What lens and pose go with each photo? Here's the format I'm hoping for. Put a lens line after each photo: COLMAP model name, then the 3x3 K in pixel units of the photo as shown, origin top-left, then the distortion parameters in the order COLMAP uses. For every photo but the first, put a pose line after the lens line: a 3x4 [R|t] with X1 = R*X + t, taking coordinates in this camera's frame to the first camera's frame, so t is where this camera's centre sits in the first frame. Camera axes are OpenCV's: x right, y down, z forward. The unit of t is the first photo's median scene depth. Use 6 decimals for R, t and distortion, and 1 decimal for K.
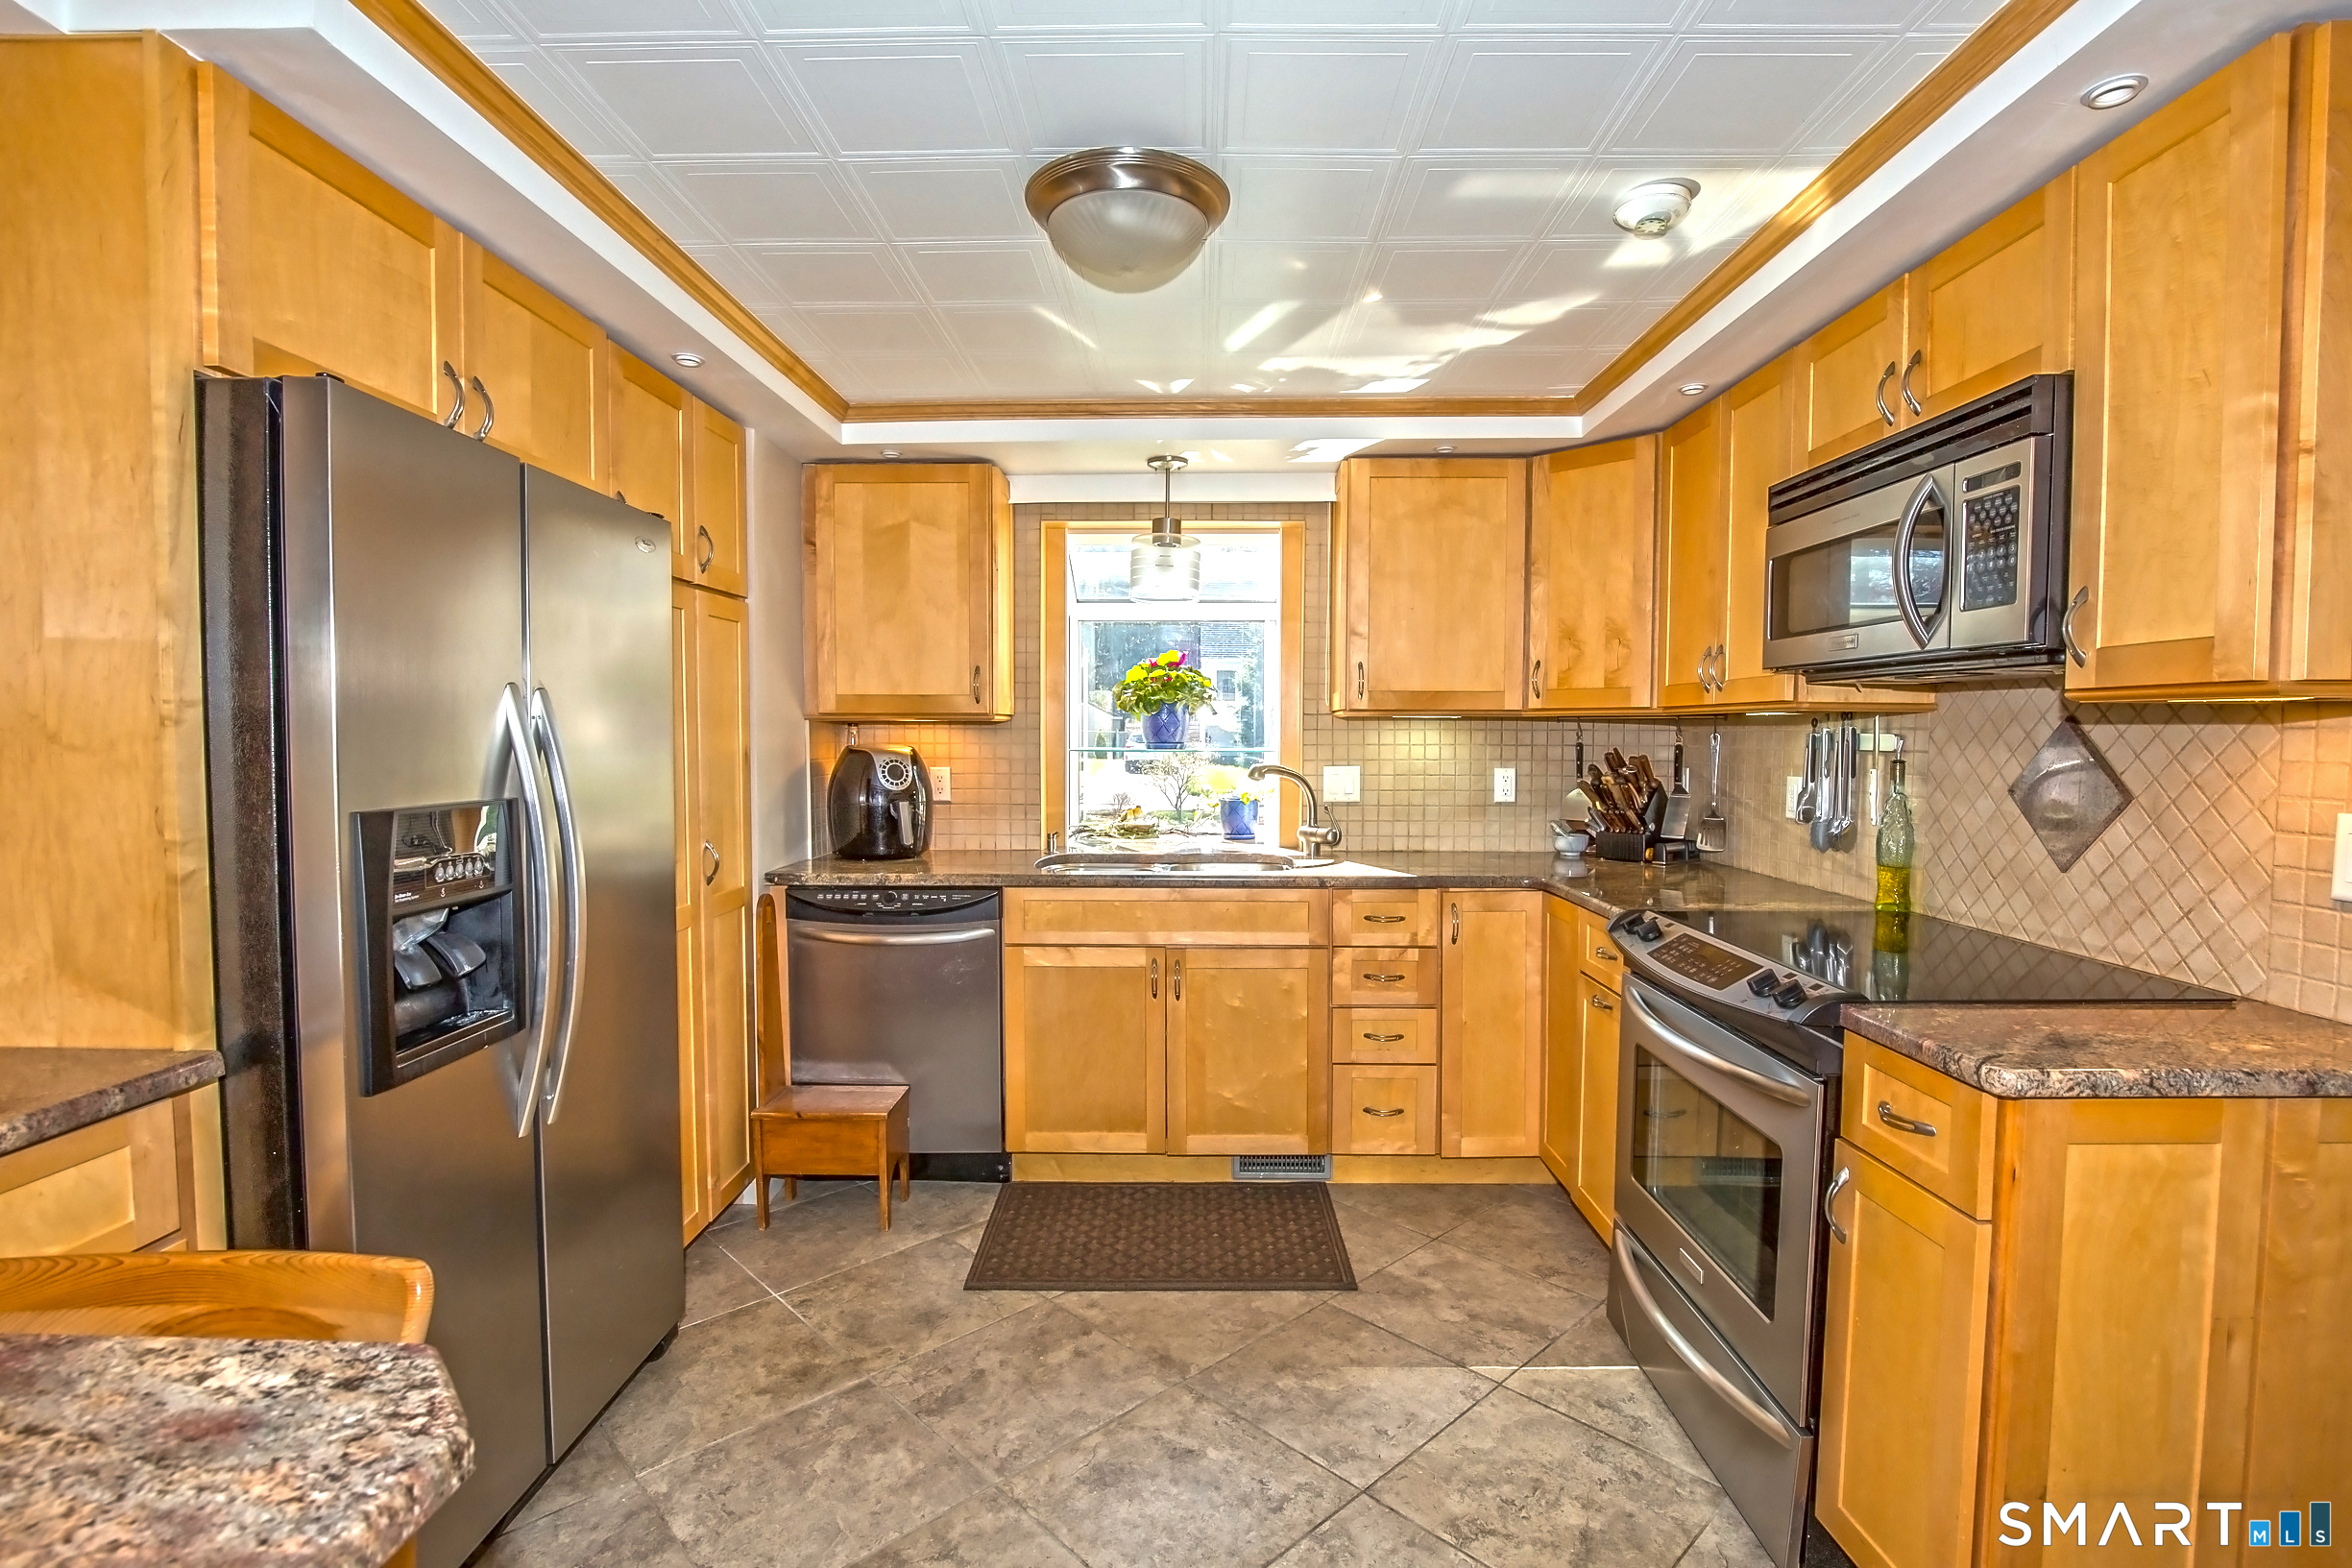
lens RADIAL K [[1098.5, 0, 1178.8], [0, 1098.5, 791.3], [0, 0, 1]] dist [-0.024513, 0.000395]
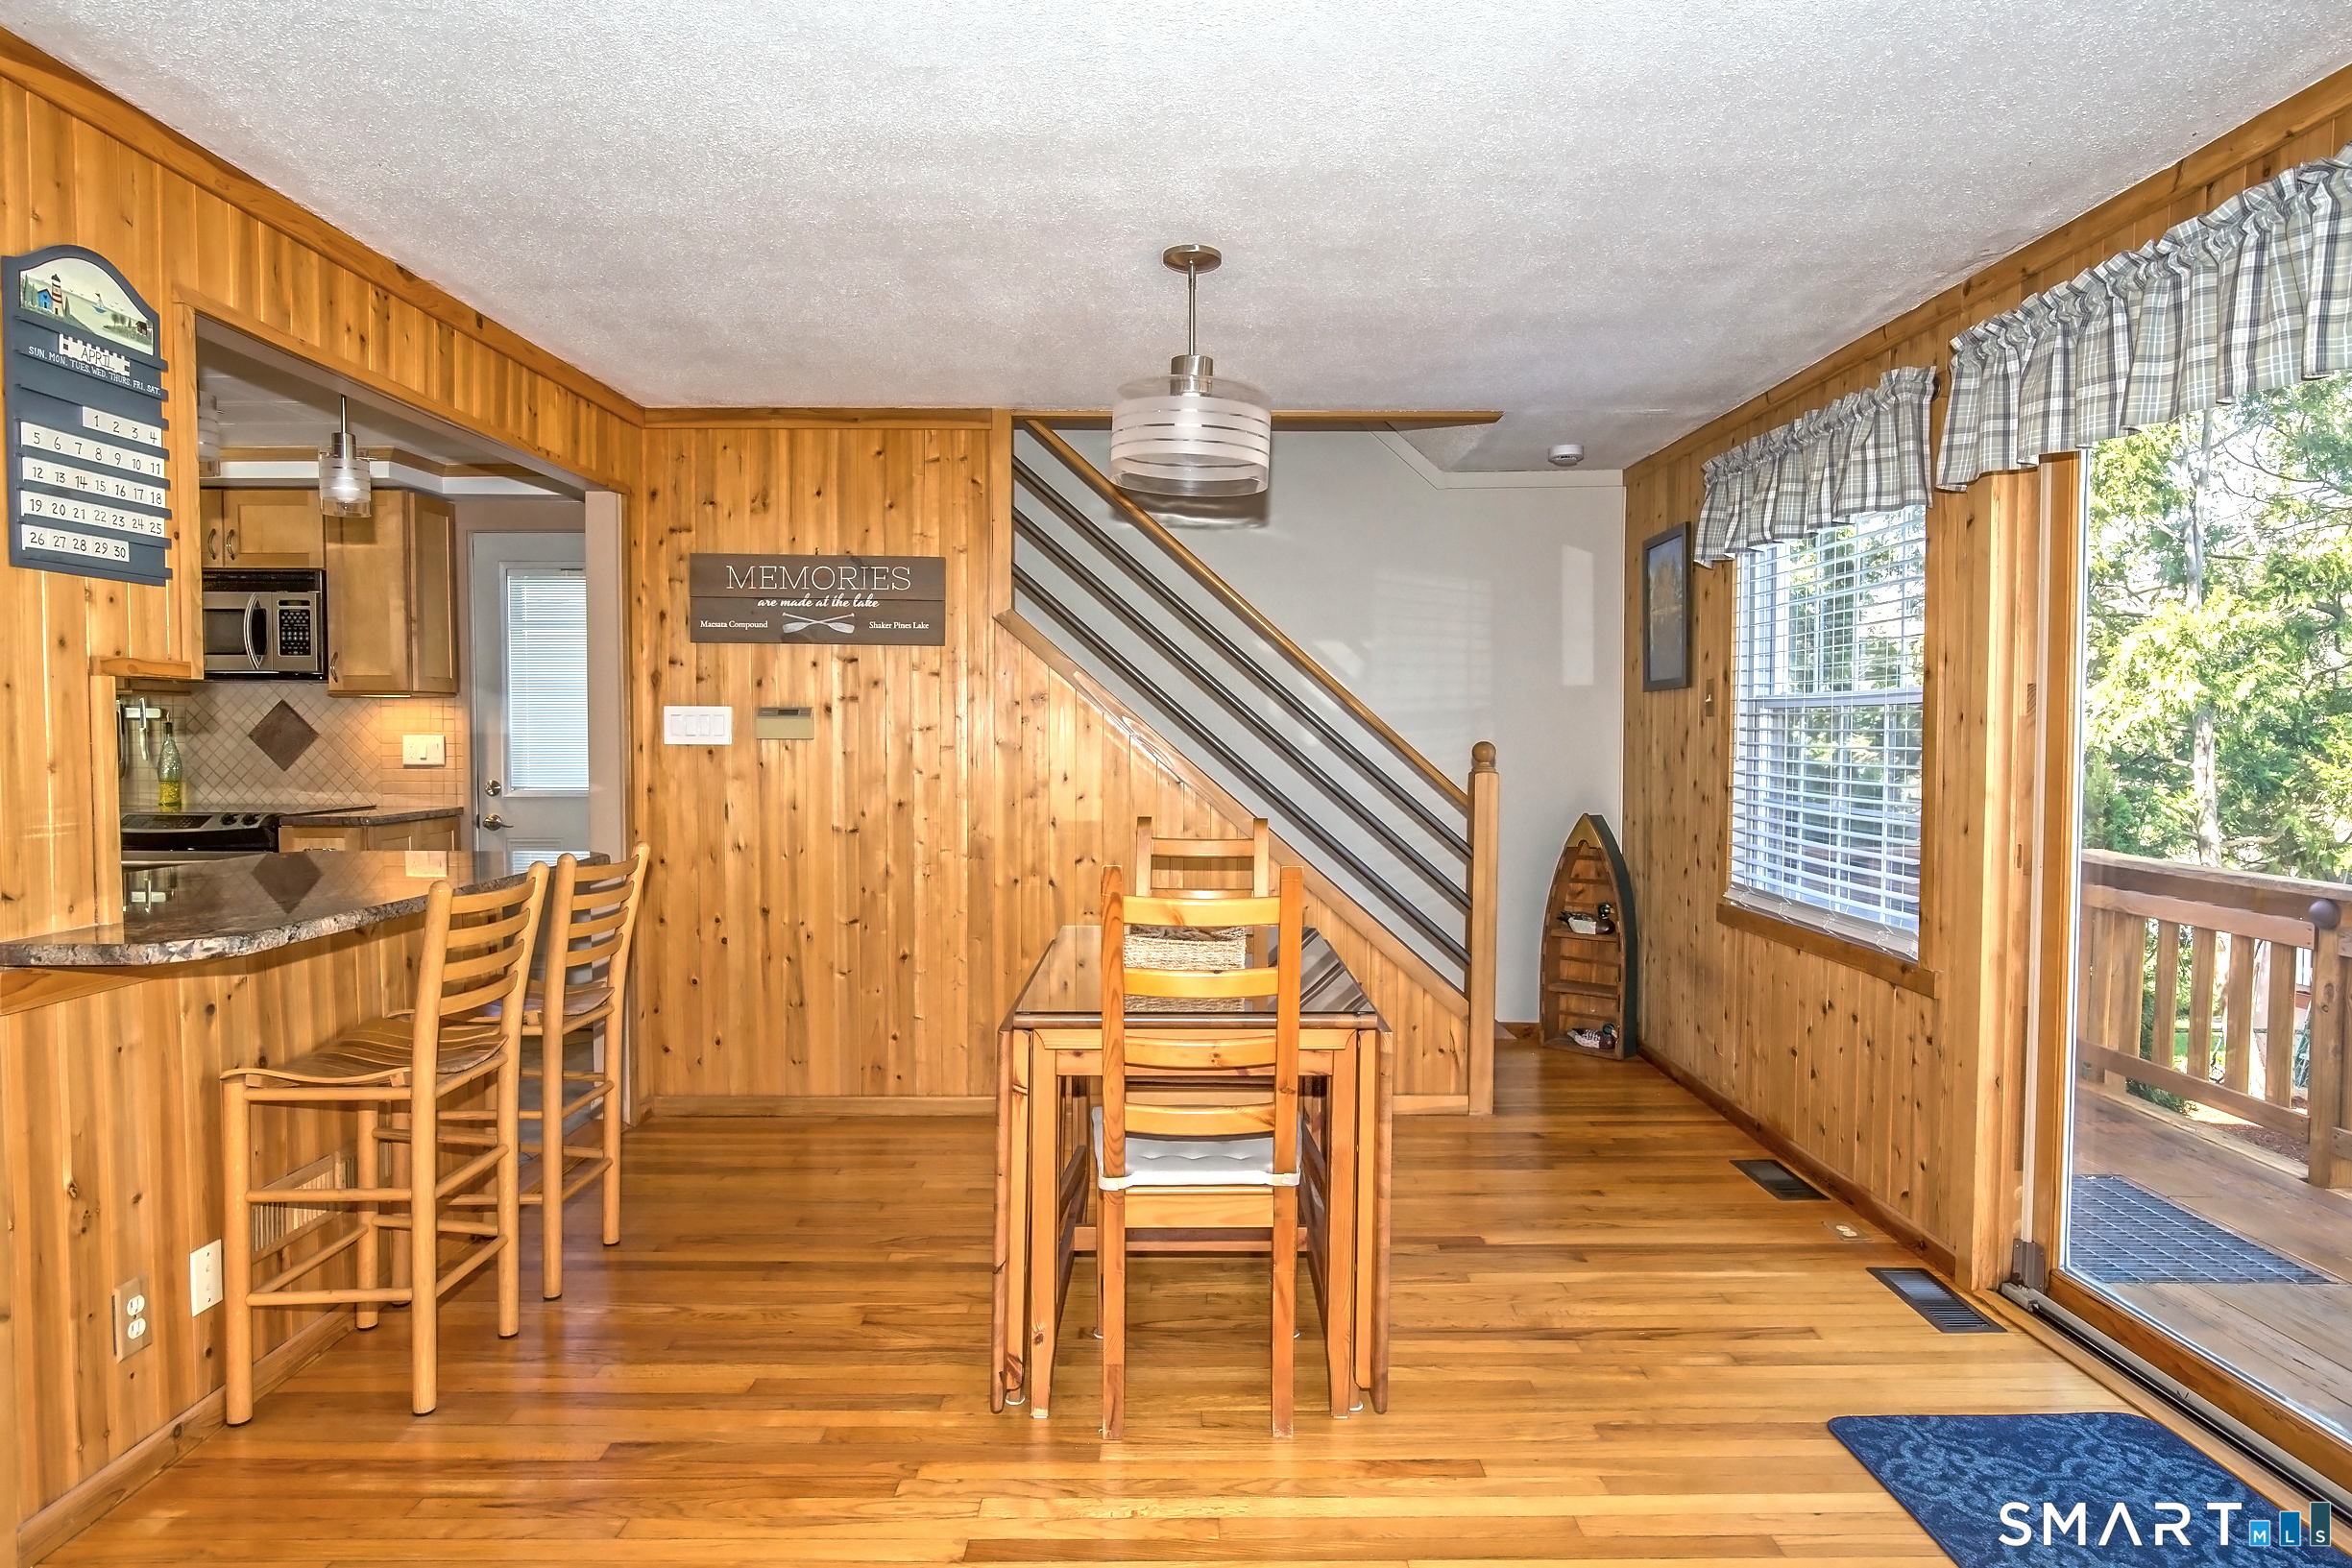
lens RADIAL K [[1321.3, 0, 1175.5], [0, 1321.3, 781.9], [0, 0, 1]] dist [-0.012877, -0.003707]
pose [[-0.015750, -0.045786, 0.998827, -2.274710], [0.050102, 0.997660, 0.046523, 0.077772], [-0.998620, 0.050776, -0.013419, -0.940798]]
